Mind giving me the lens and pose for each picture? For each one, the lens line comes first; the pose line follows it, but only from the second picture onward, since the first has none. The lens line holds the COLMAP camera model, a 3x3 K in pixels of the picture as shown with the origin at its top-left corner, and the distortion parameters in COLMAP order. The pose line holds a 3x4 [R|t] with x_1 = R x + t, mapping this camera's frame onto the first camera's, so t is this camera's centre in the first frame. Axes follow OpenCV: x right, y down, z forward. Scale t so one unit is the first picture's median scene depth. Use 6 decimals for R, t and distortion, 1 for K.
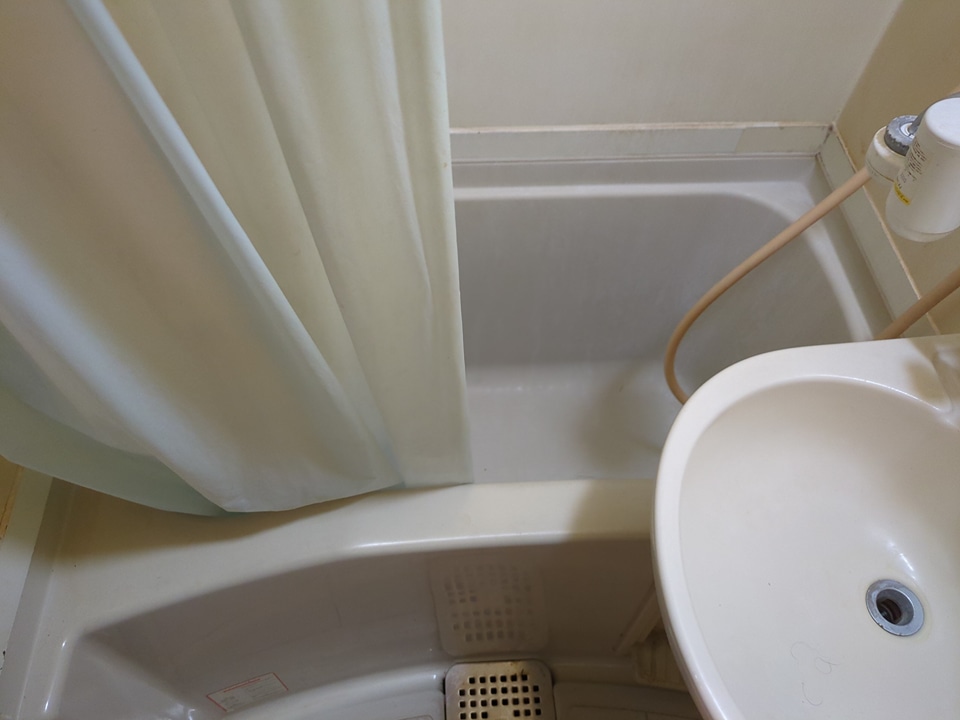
lens RADIAL K [[718.7, 0, 476.9], [0, 718.7, 362.4], [0, 0, 1]] dist [0.042992, -0.036330]
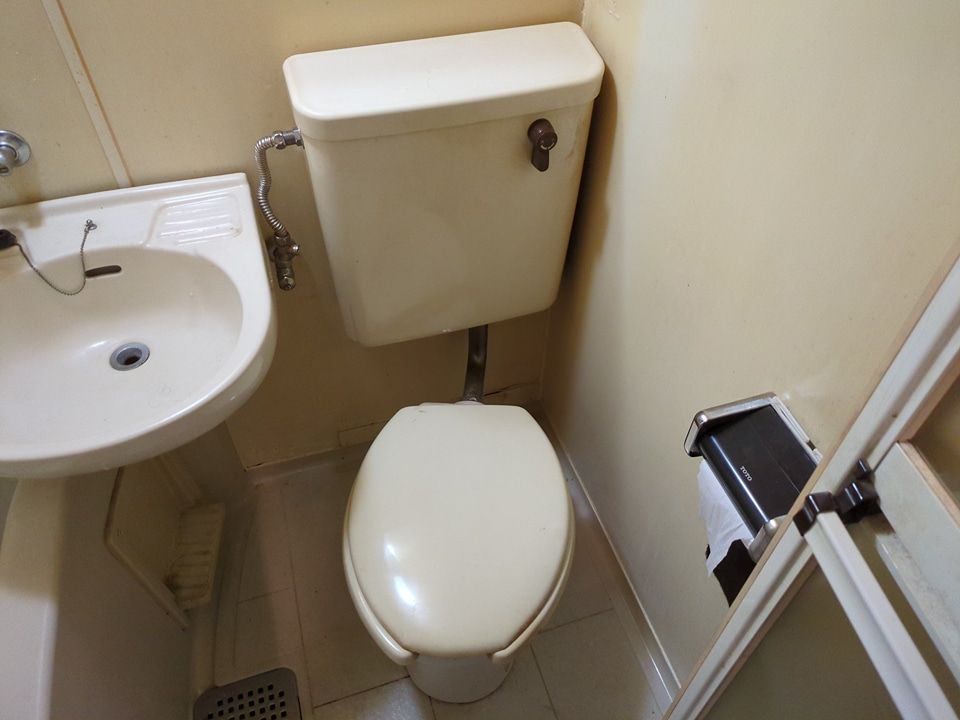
lens RADIAL K [[718.7, 0, 483.0], [0, 718.7, 357.6], [0, 0, 1]] dist [0.042992, -0.036330]
pose [[-0.249694, -0.721211, 0.646149, -0.476256], [0.801914, 0.220010, 0.555454, 0.077690], [-0.542759, 0.656849, 0.523414, -0.143812]]
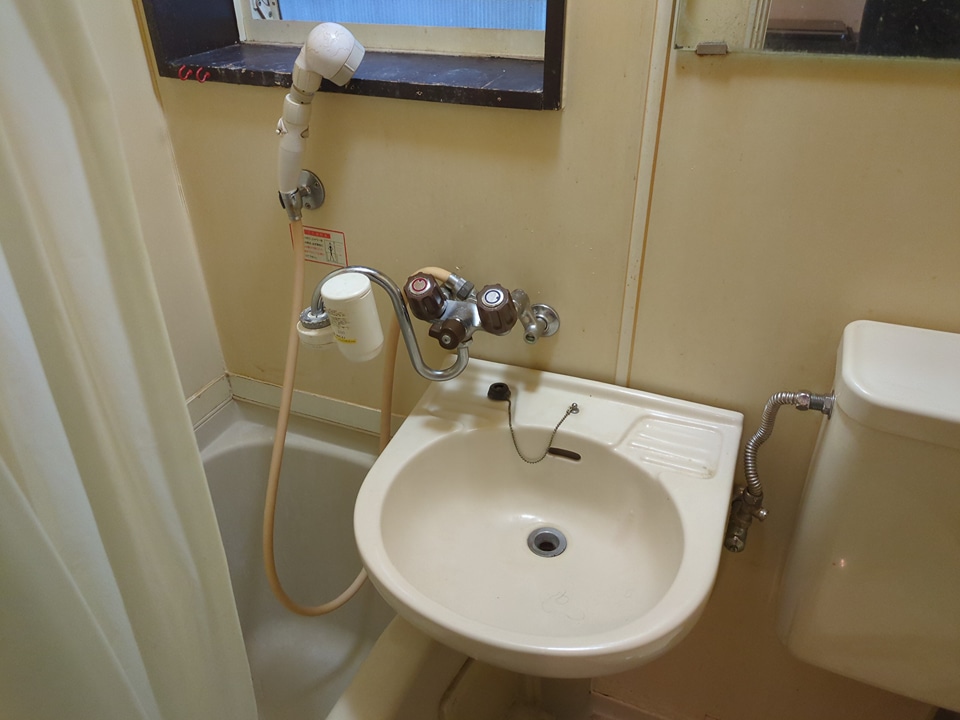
lens RADIAL K [[718.7, 0, 466.3], [0, 718.7, 357.6], [0, 0, 1]] dist [0.042992, -0.036330]
pose [[0.444994, -0.496500, 0.745297, -0.312029], [0.766341, 0.641731, -0.030051, 0.020189], [-0.463360, 0.584524, 0.666055, -0.071317]]
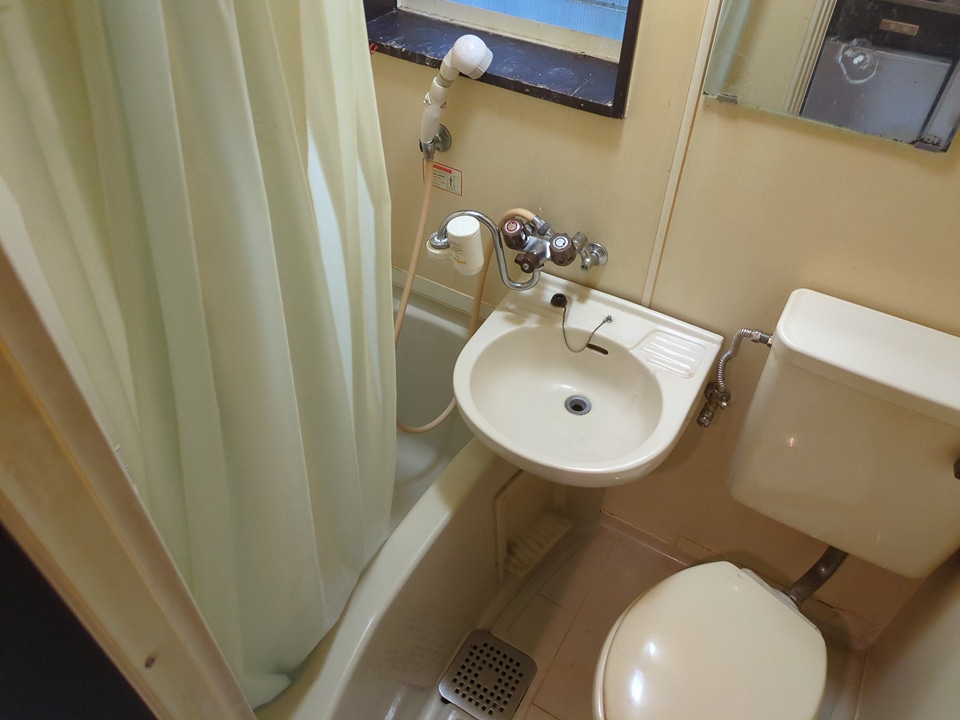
lens RADIAL K [[718.7, 0, 483.6], [0, 718.7, 349.7], [0, 0, 1]] dist [0.042992, -0.036330]
pose [[0.560485, -0.571100, 0.599751, -0.626829], [0.689247, 0.723159, 0.044492, -0.054415], [-0.459125, 0.388439, 0.798949, -0.518234]]
